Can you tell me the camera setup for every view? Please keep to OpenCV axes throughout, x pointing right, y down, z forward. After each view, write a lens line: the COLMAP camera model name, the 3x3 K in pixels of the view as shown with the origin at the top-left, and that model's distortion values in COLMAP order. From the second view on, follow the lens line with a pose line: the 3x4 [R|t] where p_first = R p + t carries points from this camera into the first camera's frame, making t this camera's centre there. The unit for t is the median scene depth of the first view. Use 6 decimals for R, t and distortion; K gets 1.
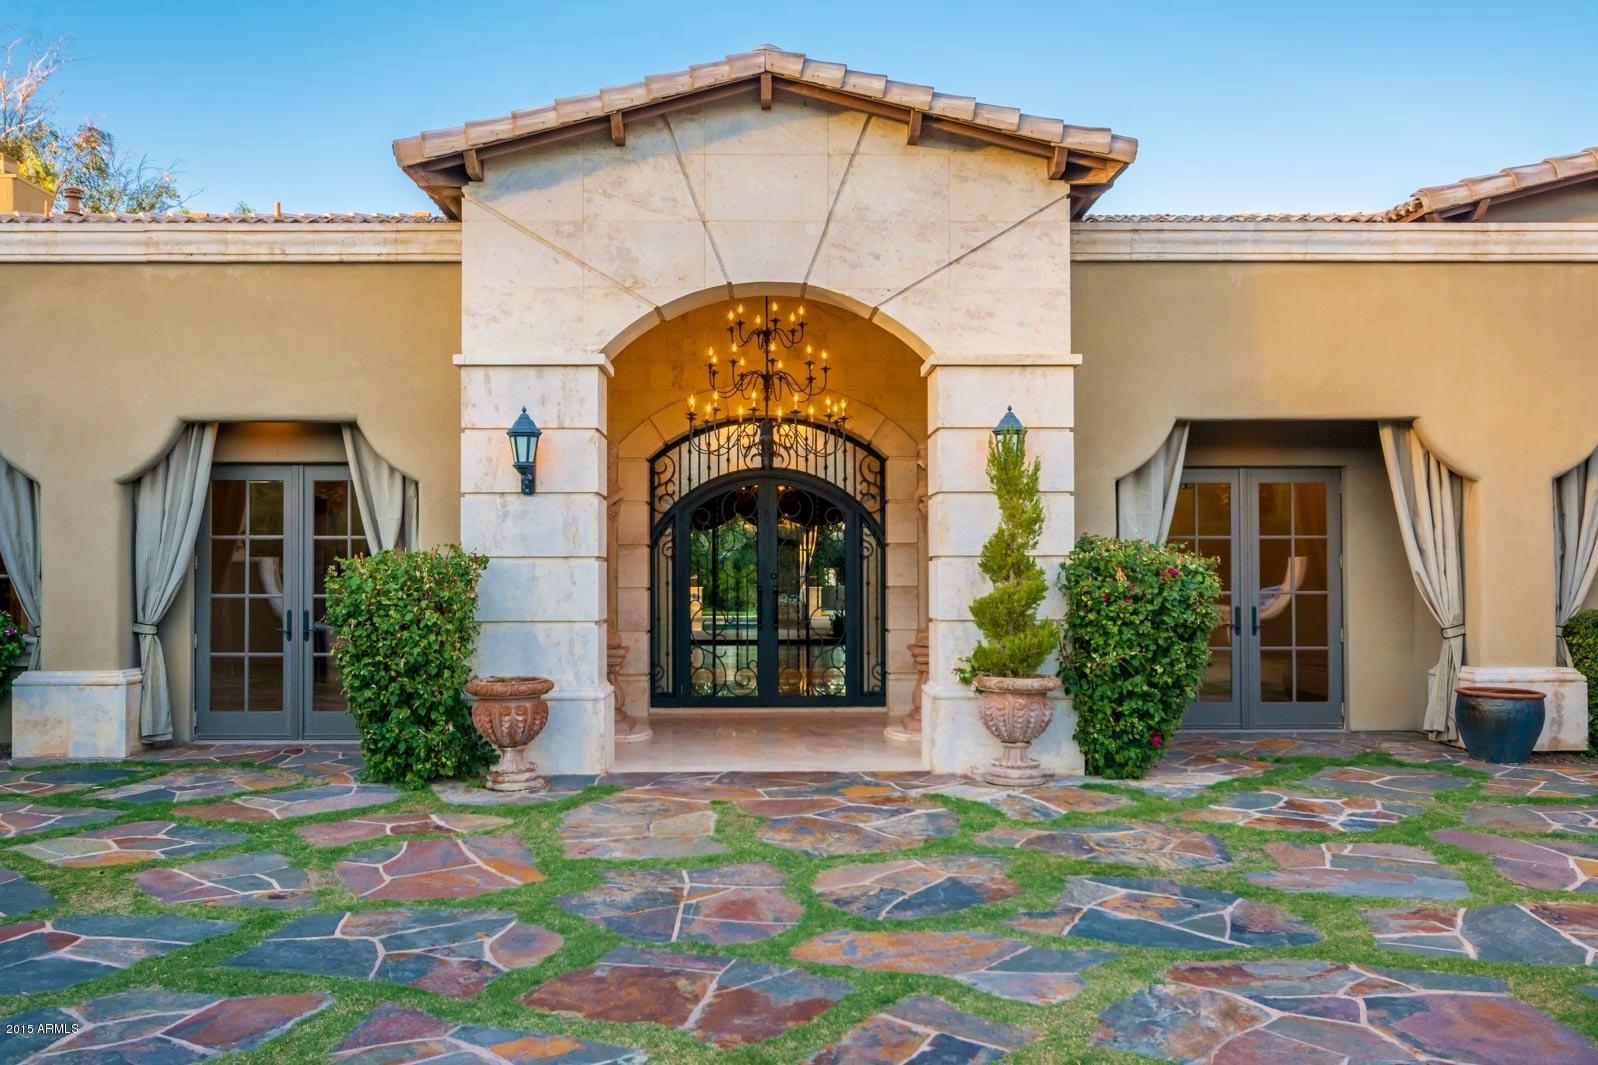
lens RADIAL K [[1358.5, 0, 799.0], [0, 1358.5, 532.5], [0, 0, 1]] dist [-0.000073, 0.000567]
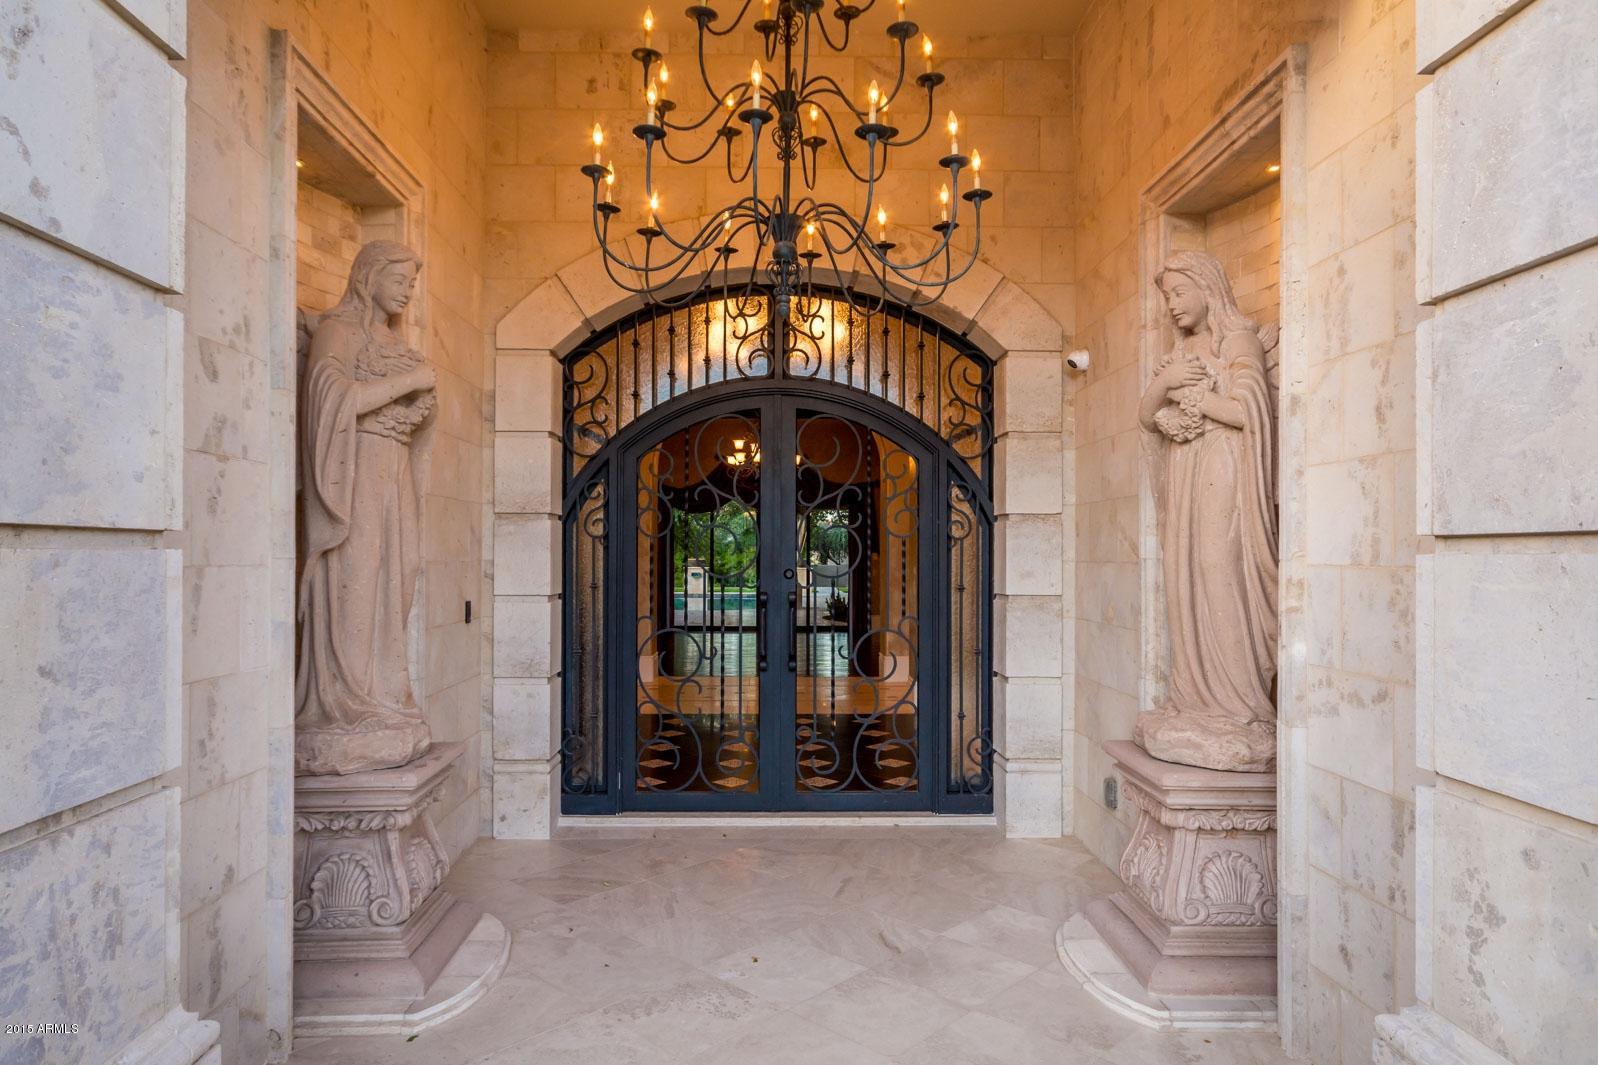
lens RADIAL K [[963.5, 0, 799.0], [0, 963.5, 532.5], [0, 0, 1]] dist [0.001013, 0.000070]
pose [[0.999884, 0.006048, 0.013984, -0.020067], [-0.006170, 0.999943, 0.008751, 0.011957], [-0.013930, -0.008836, 0.999864, 0.610435]]
